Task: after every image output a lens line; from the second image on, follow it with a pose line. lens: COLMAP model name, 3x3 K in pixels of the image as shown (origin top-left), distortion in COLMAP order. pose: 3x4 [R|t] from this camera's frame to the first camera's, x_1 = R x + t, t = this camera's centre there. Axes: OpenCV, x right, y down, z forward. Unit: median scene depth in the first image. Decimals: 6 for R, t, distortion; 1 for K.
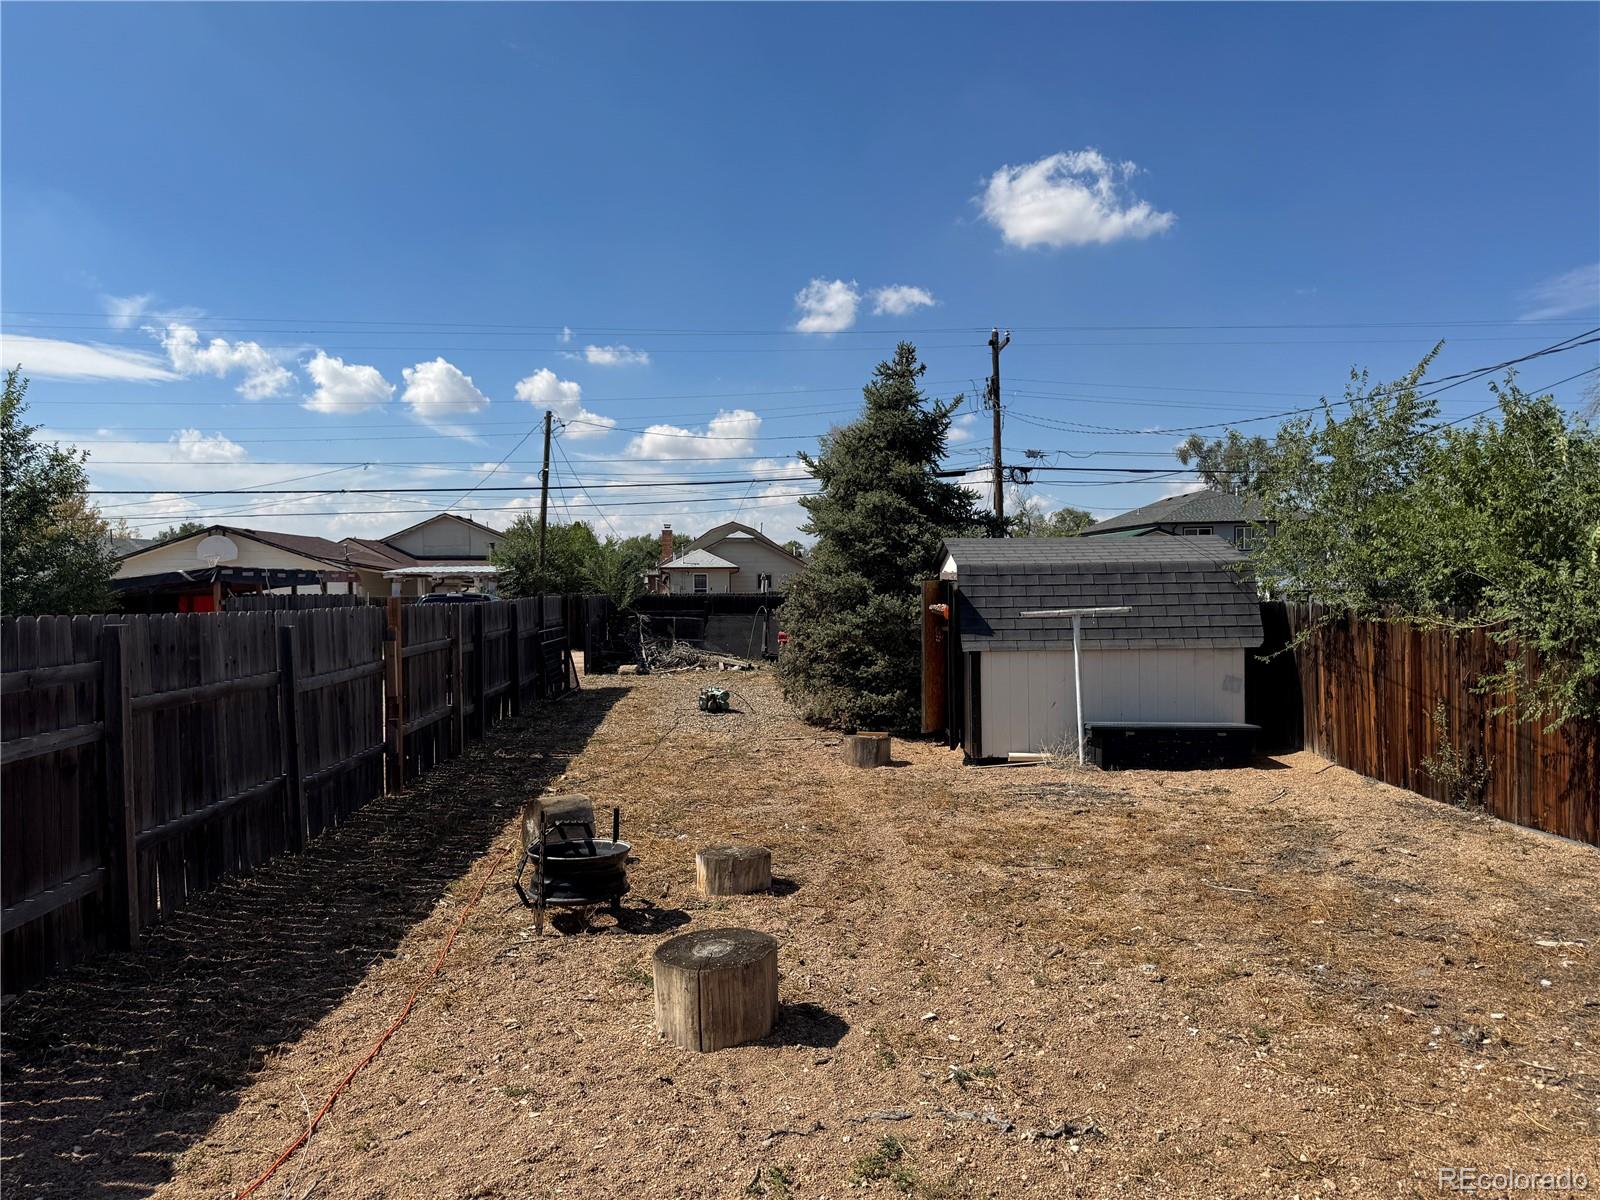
lens RADIAL K [[1122.6, 0, 813.1], [0, 1122.6, 601.4], [0, 0, 1]] dist [0.043656, -0.046839]
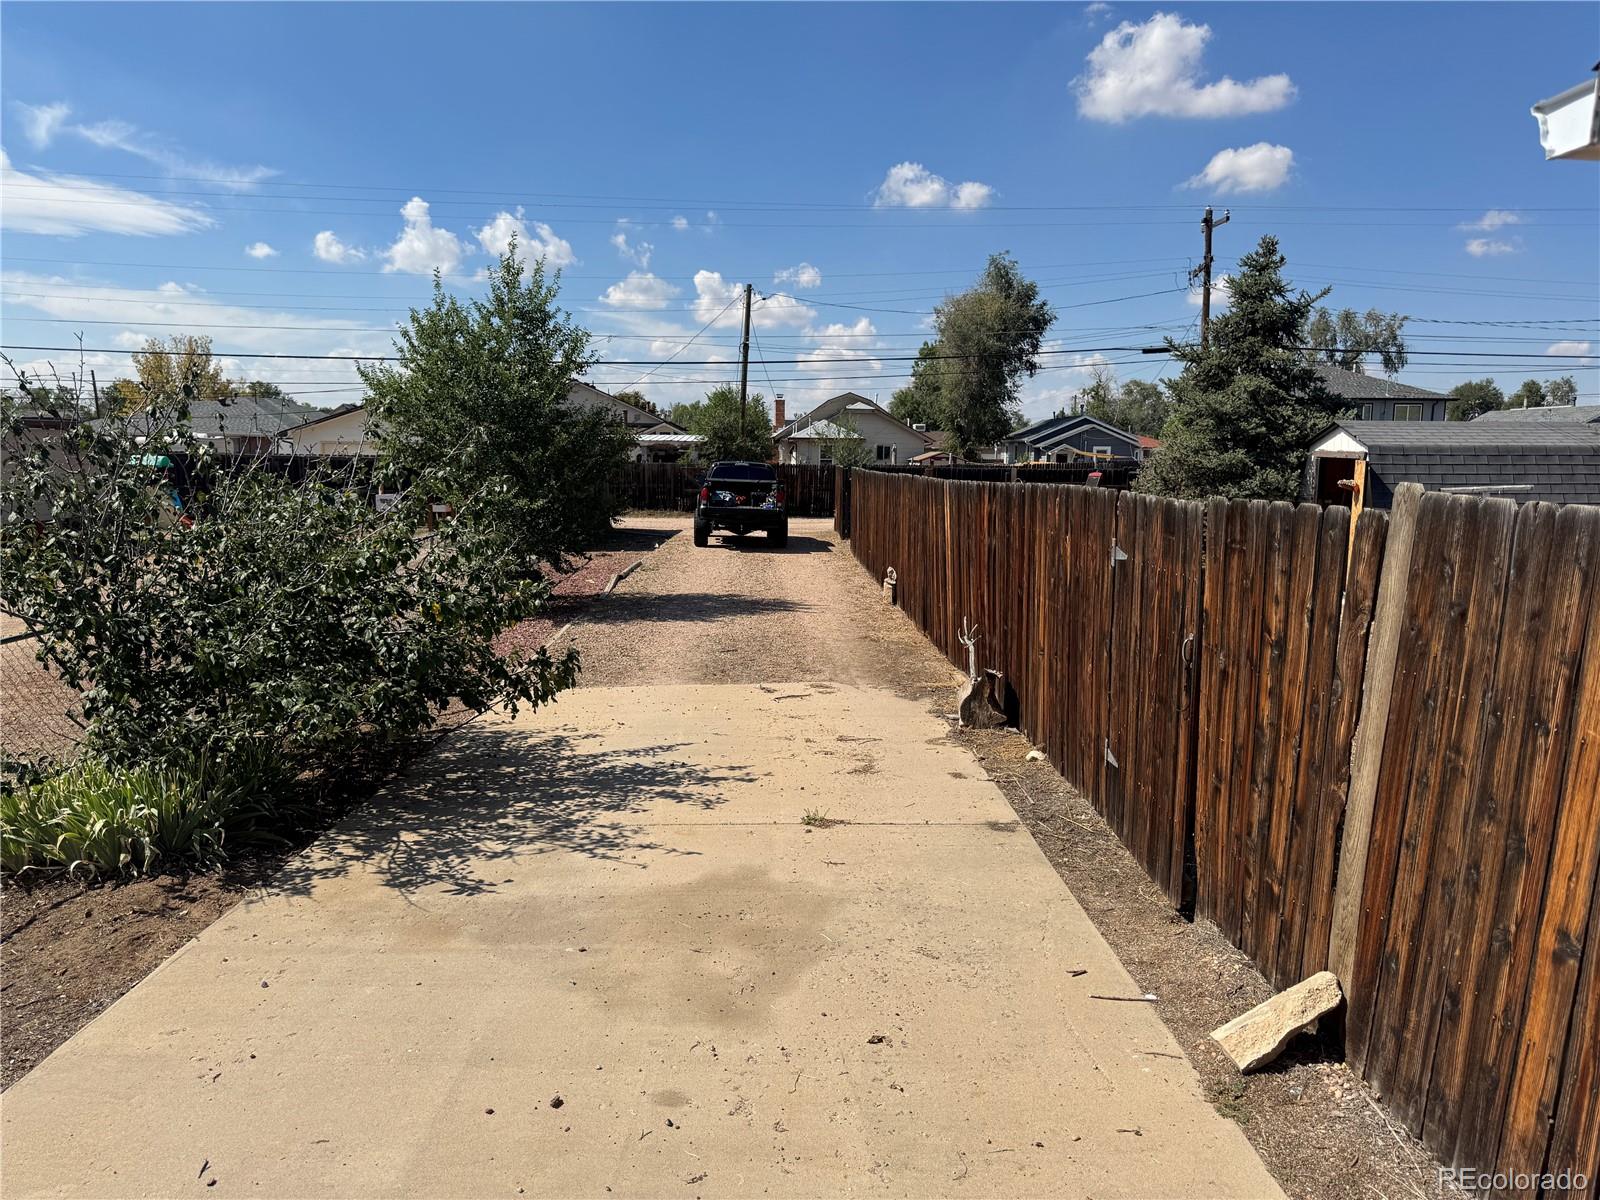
lens RADIAL K [[1122.6, 0, 783.3], [0, 1122.6, 597.8], [0, 0, 1]] dist [0.043656, -0.046839]
pose [[0.998377, 0.022825, -0.052170, -0.321806], [-0.016857, 0.993553, 0.112110, 0.001902], [0.054393, -0.111049, 0.992325, -0.144938]]
